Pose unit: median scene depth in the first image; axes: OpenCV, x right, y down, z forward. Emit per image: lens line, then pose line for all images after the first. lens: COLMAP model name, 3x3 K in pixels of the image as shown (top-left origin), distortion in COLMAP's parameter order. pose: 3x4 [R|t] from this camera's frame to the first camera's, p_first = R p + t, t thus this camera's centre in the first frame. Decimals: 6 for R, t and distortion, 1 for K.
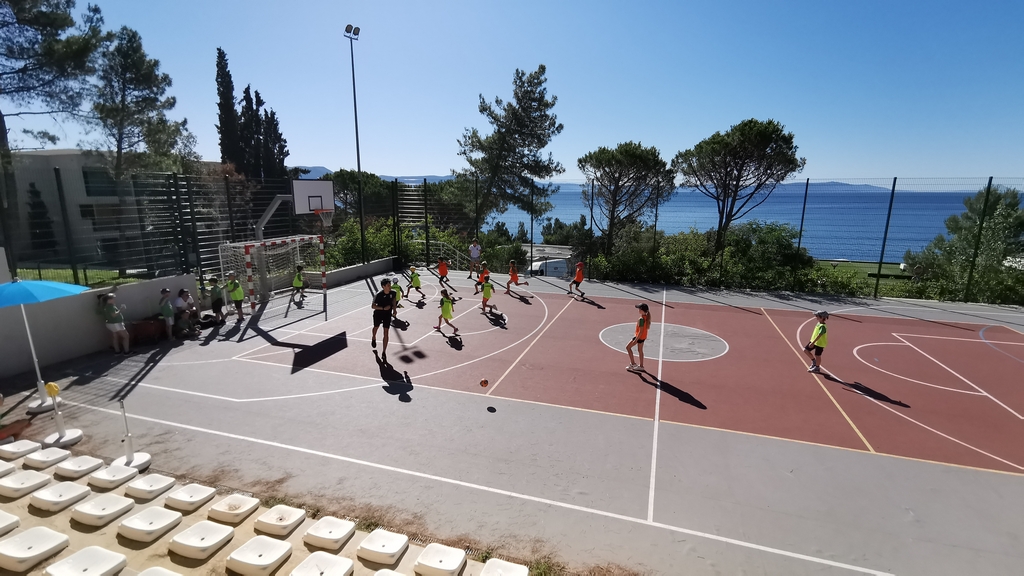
lens RADIAL K [[471.4, 0, 506.9], [0, 471.4, 284.4], [0, 0, 1]] dist [0.013810, -0.000398]
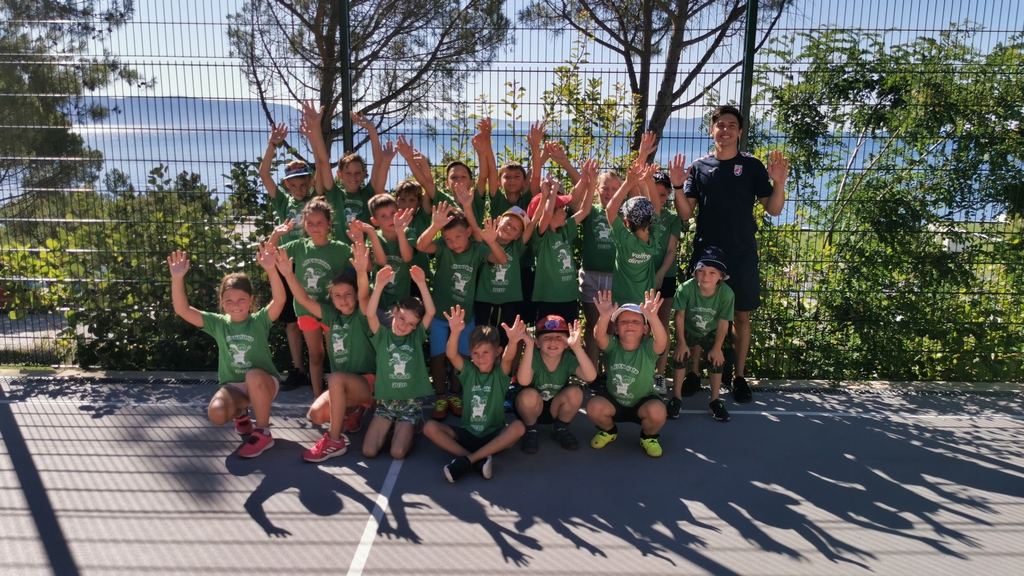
lens RADIAL K [[800.9, 0, 519.7], [0, 800.9, 293.2], [0, 0, 1]] dist [0.035275, -0.047755]
pose [[0.950158, -0.050341, 0.307678, 0.186460], [0.048348, 0.998731, 0.014104, -0.022006], [-0.307998, 0.001474, 0.951386, 0.472798]]
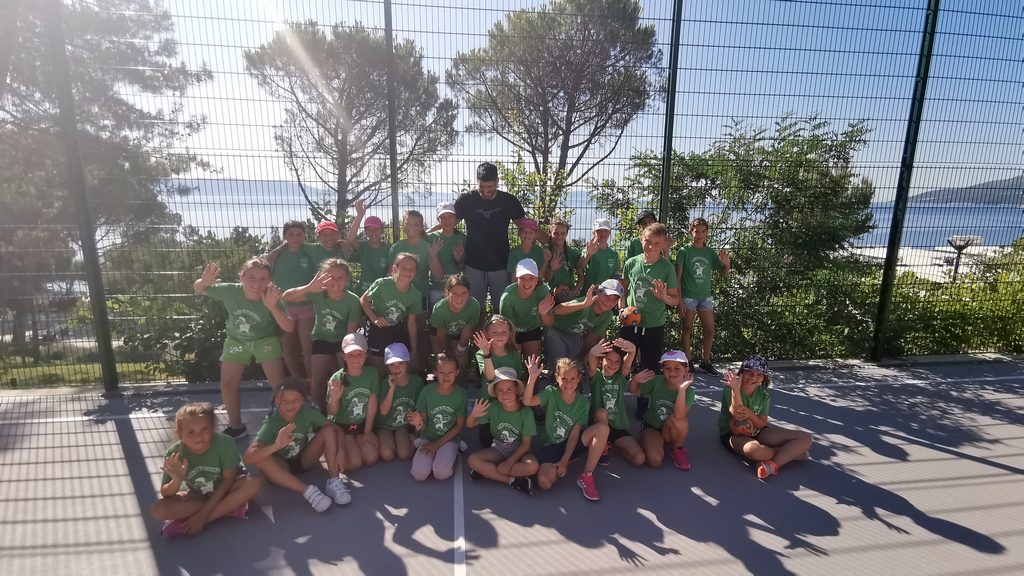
lens RADIAL K [[471.4, 0, 513.9], [0, 471.4, 286.3], [0, 0, 1]] dist [0.013810, -0.000398]
pose [[0.904352, -0.070130, 0.420987, 0.182858], [0.077332, 0.997005, -0.000036, -0.027600], [-0.419723, 0.032588, 0.907067, 0.512203]]
